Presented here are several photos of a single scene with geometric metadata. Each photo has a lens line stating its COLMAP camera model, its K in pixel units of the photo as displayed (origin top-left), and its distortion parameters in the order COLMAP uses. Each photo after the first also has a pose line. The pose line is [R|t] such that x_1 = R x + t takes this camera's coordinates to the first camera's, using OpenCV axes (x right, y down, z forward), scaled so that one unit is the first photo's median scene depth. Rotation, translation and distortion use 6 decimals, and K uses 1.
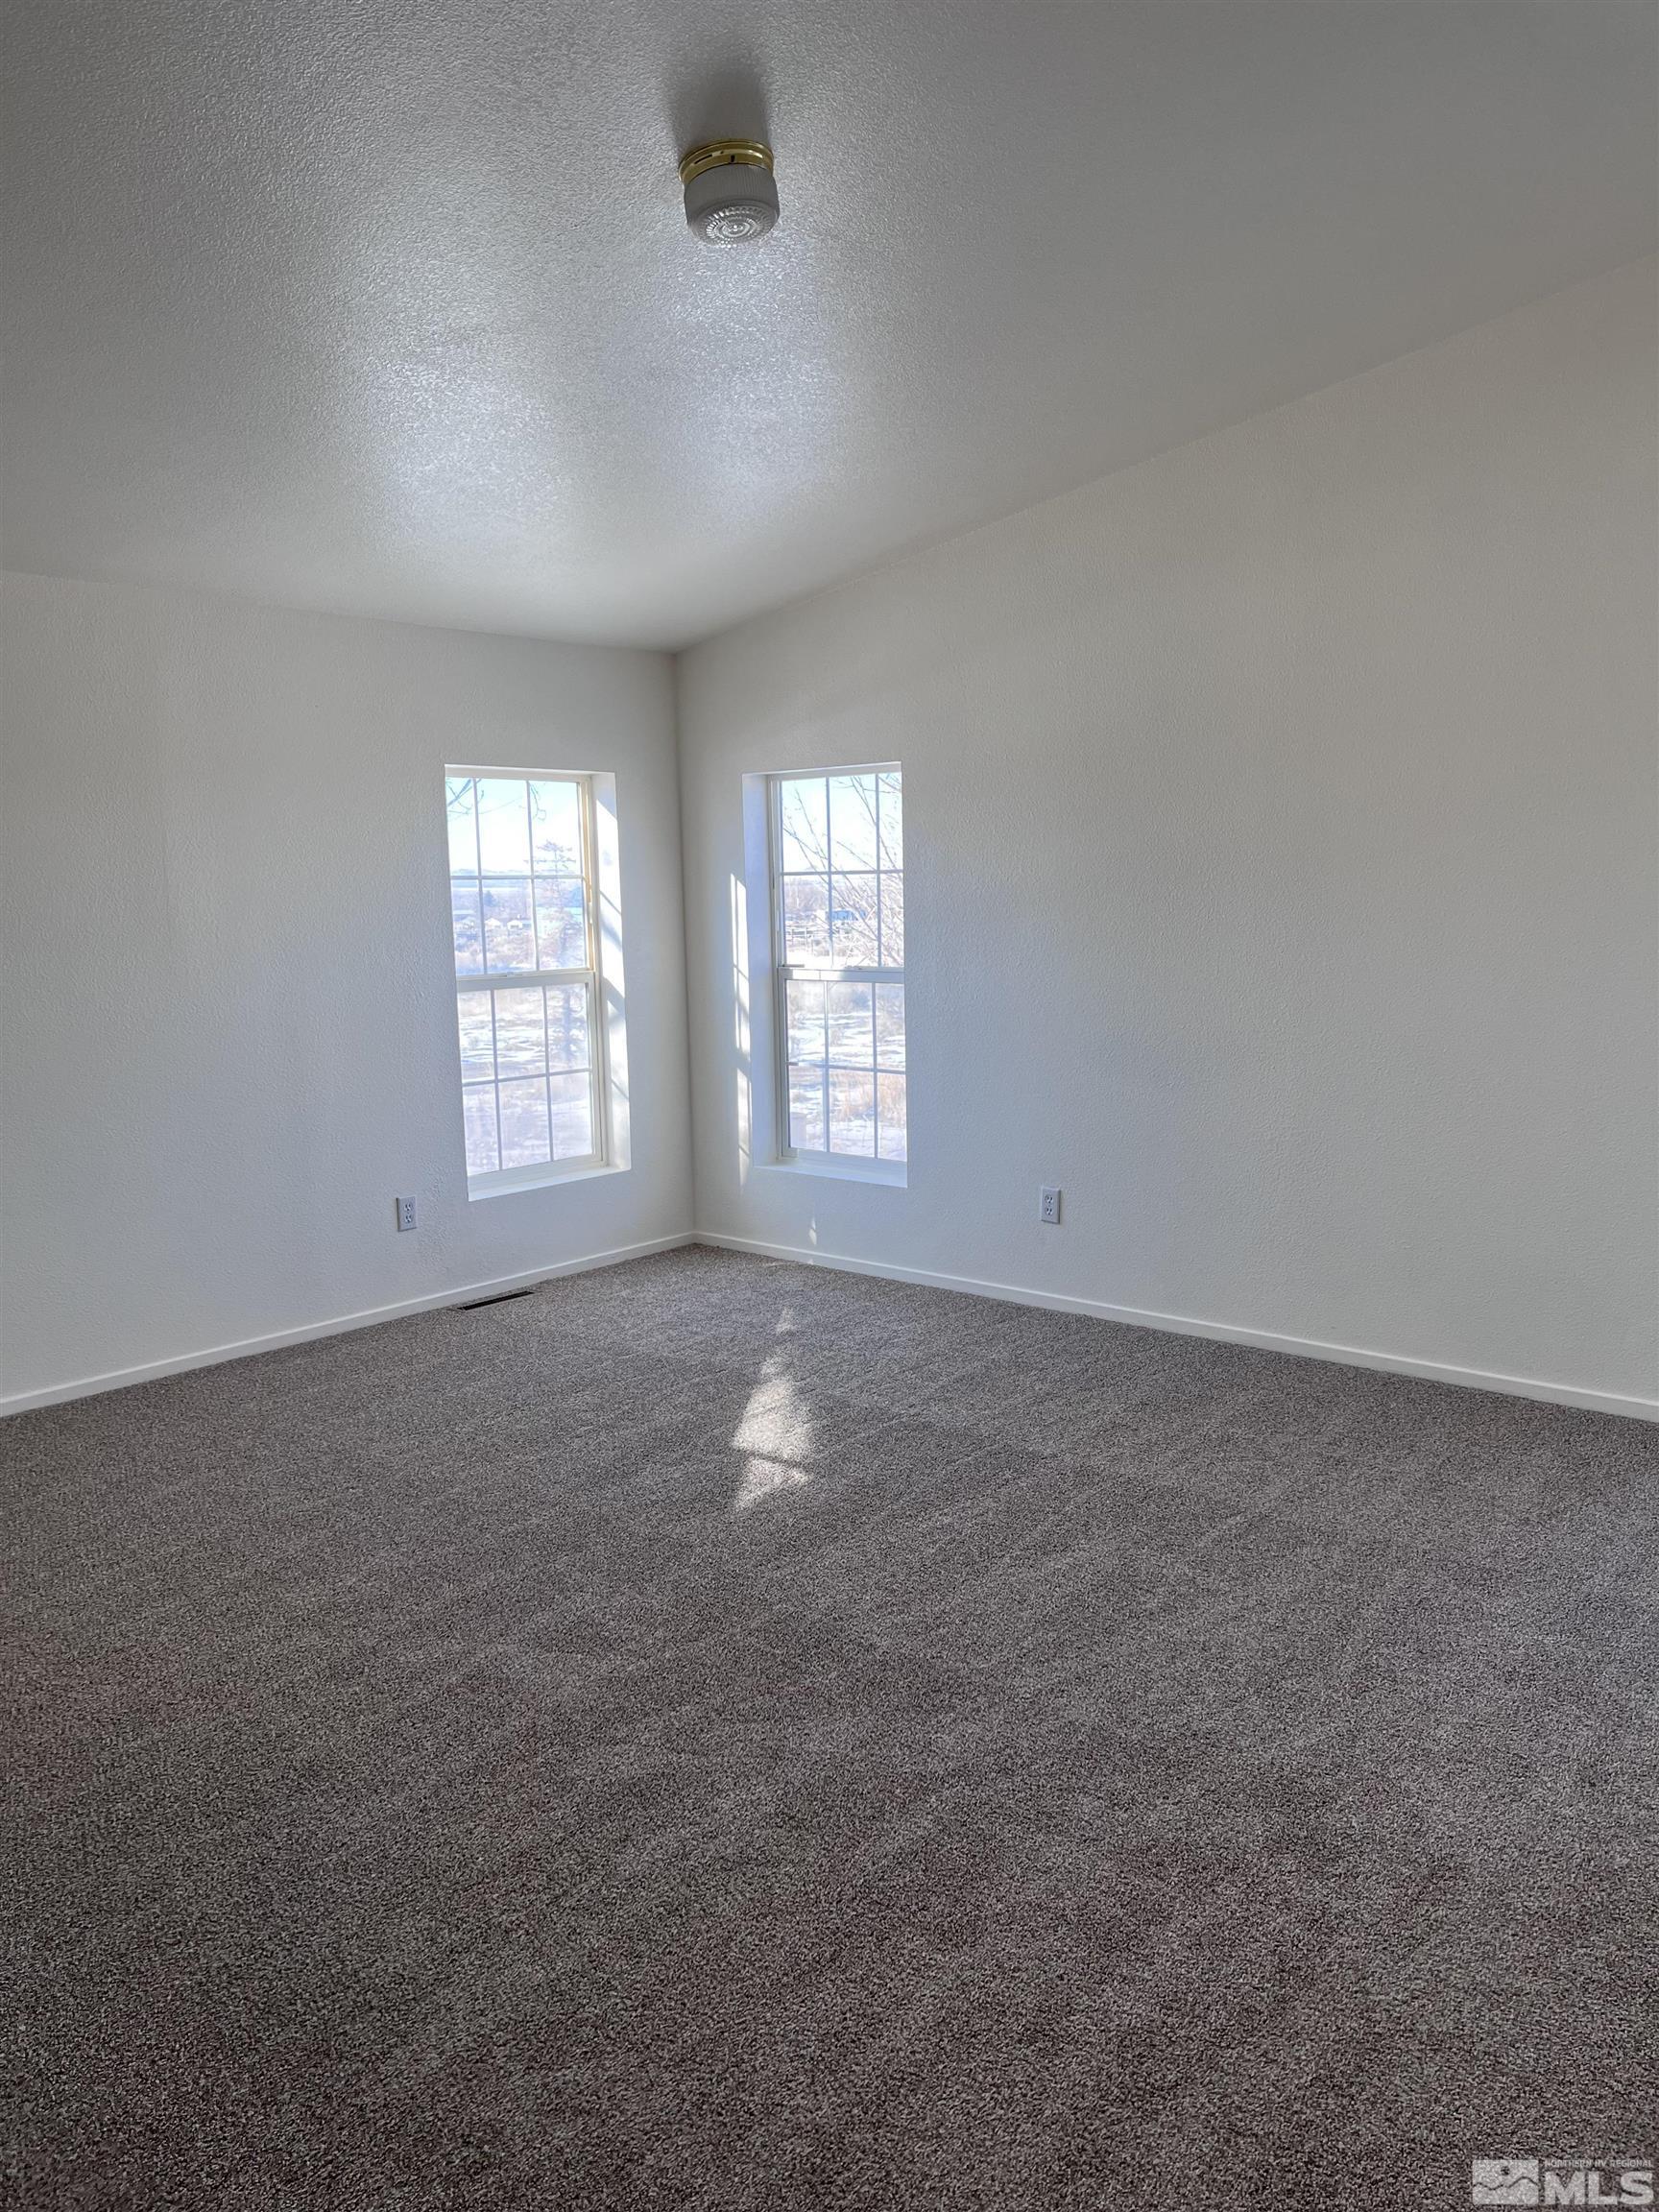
lens RADIAL K [[1661.8, 0, 829.5], [0, 1661.8, 1106.0], [0, 0, 1]] dist [0.056672, -0.068860]
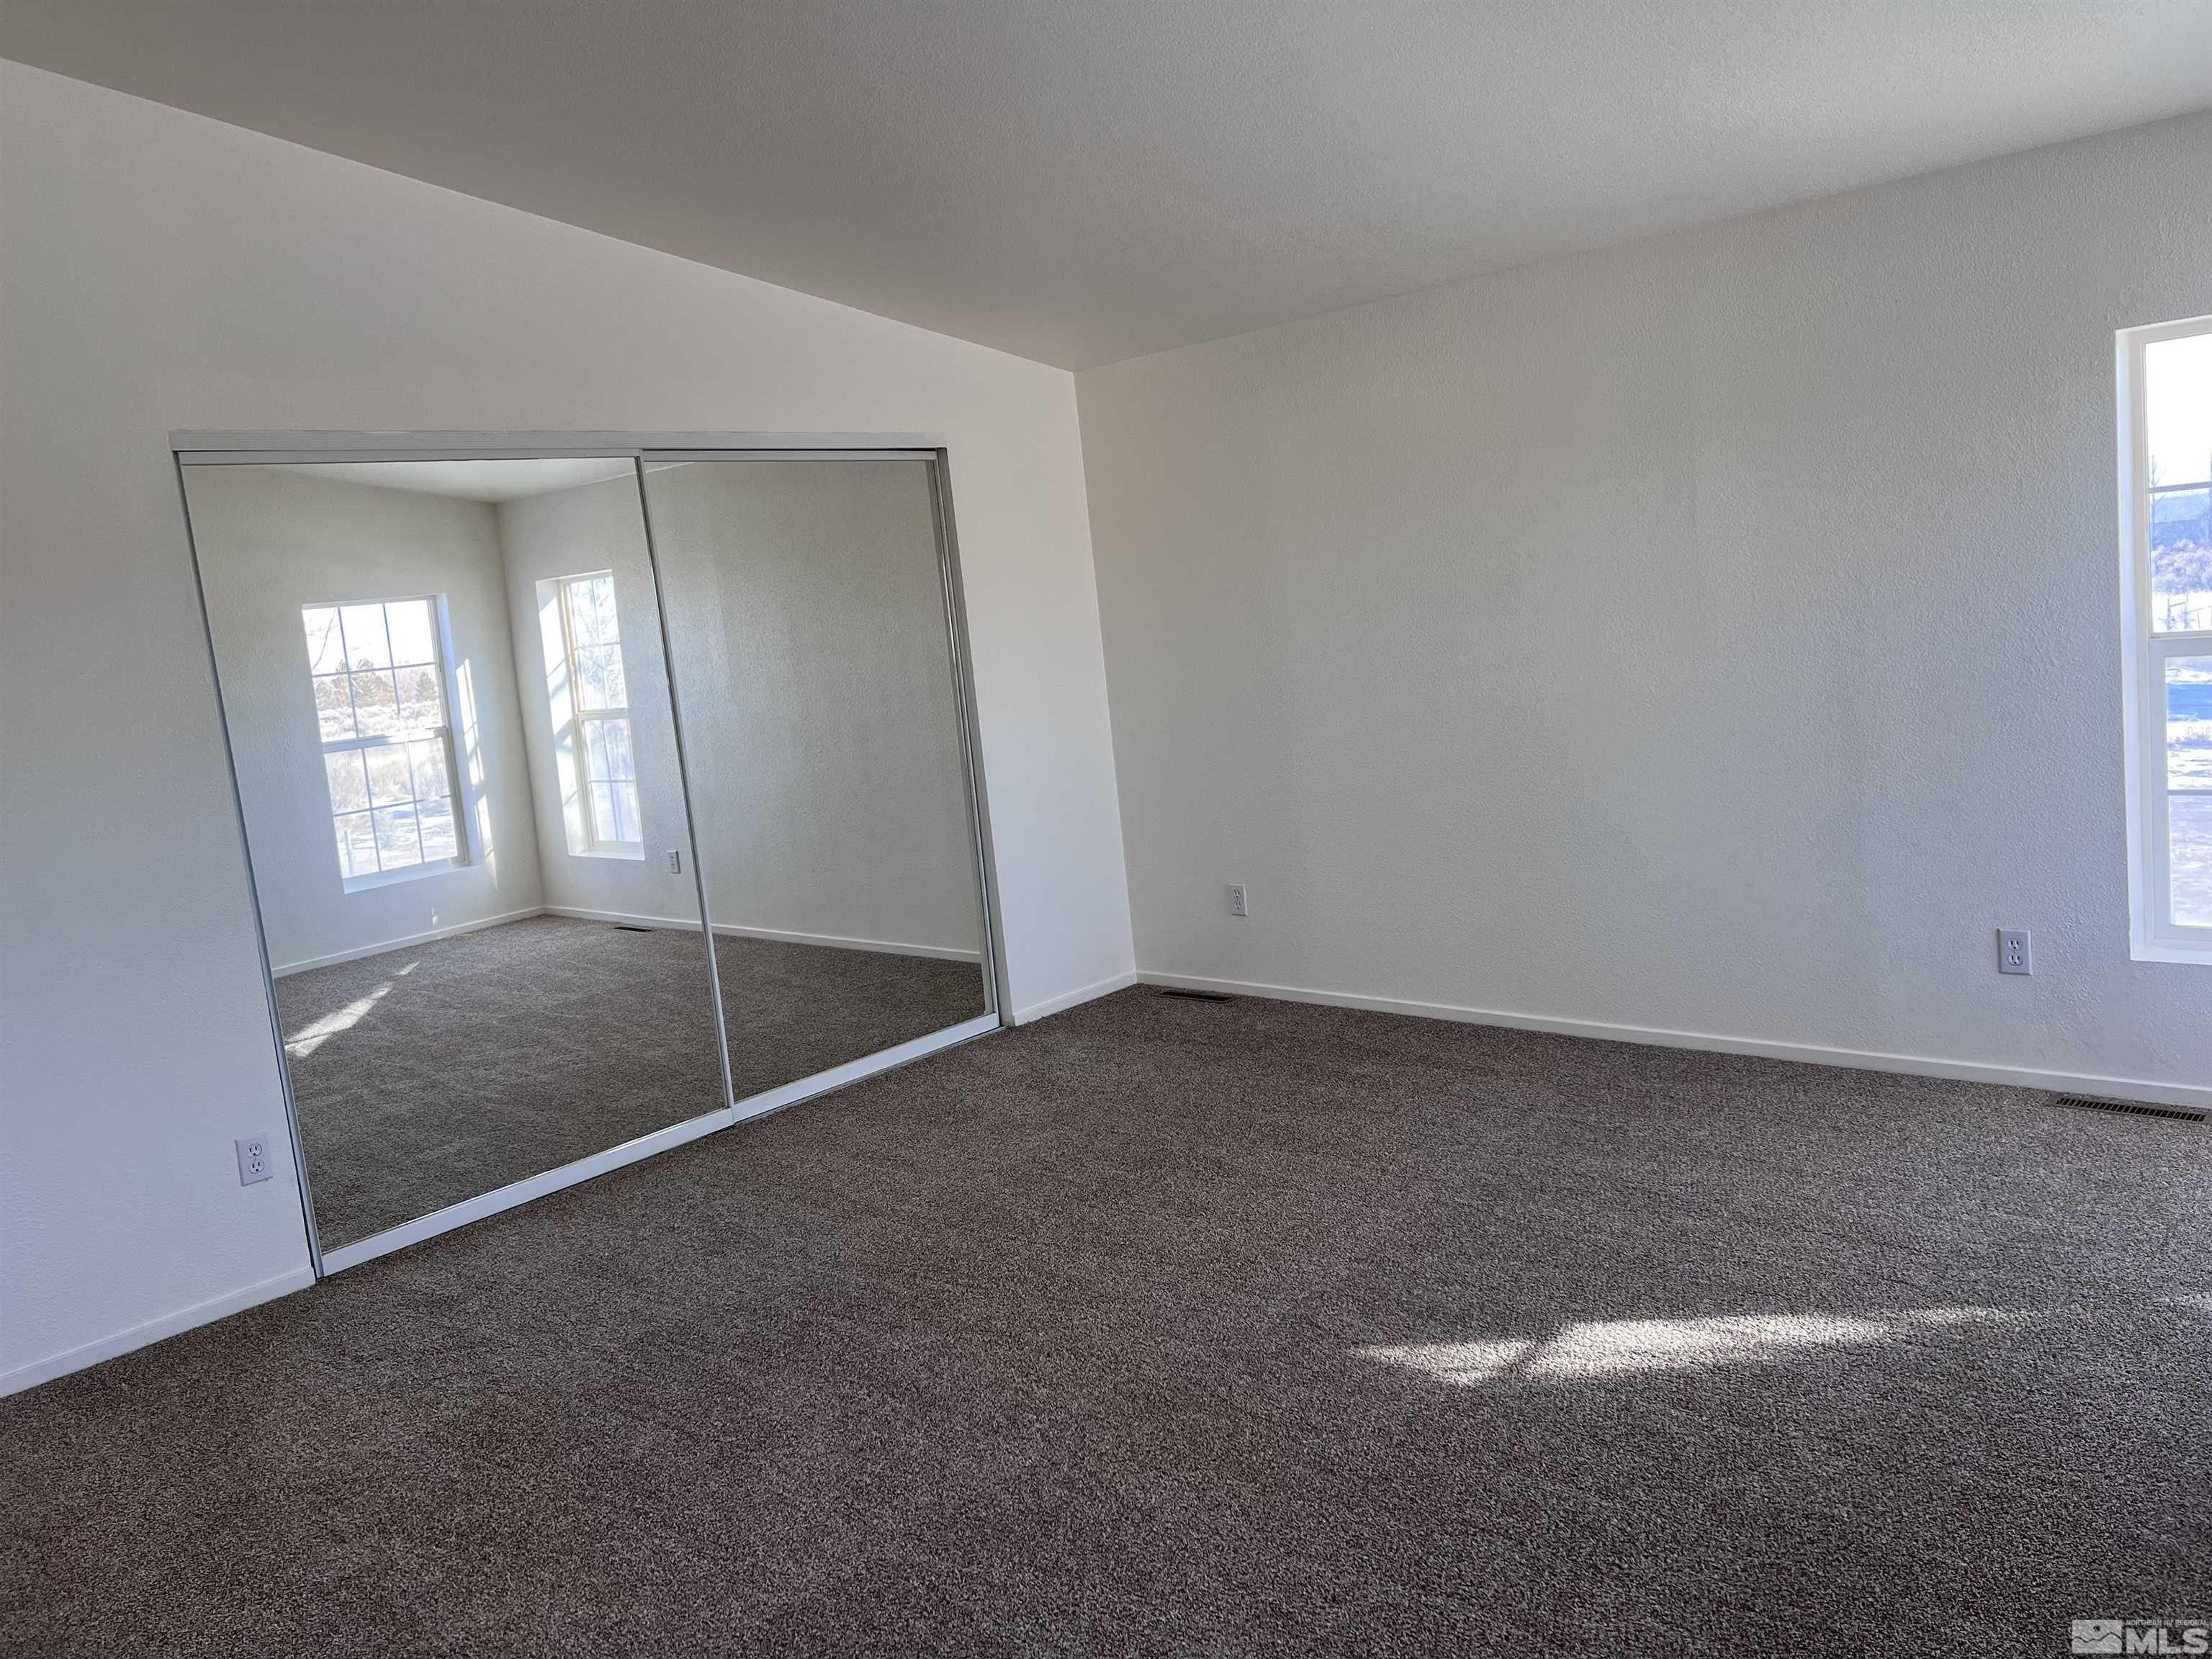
lens RADIAL K [[1661.8, 0, 1106.0], [0, 1661.8, 829.5], [0, 0, 1]] dist [0.056672, -0.068860]
pose [[-0.058178, 0.152525, -0.986586, 0.670748], [-0.032784, 0.987435, 0.154589, -0.122991], [0.997768, 0.041338, -0.052446, 0.850586]]
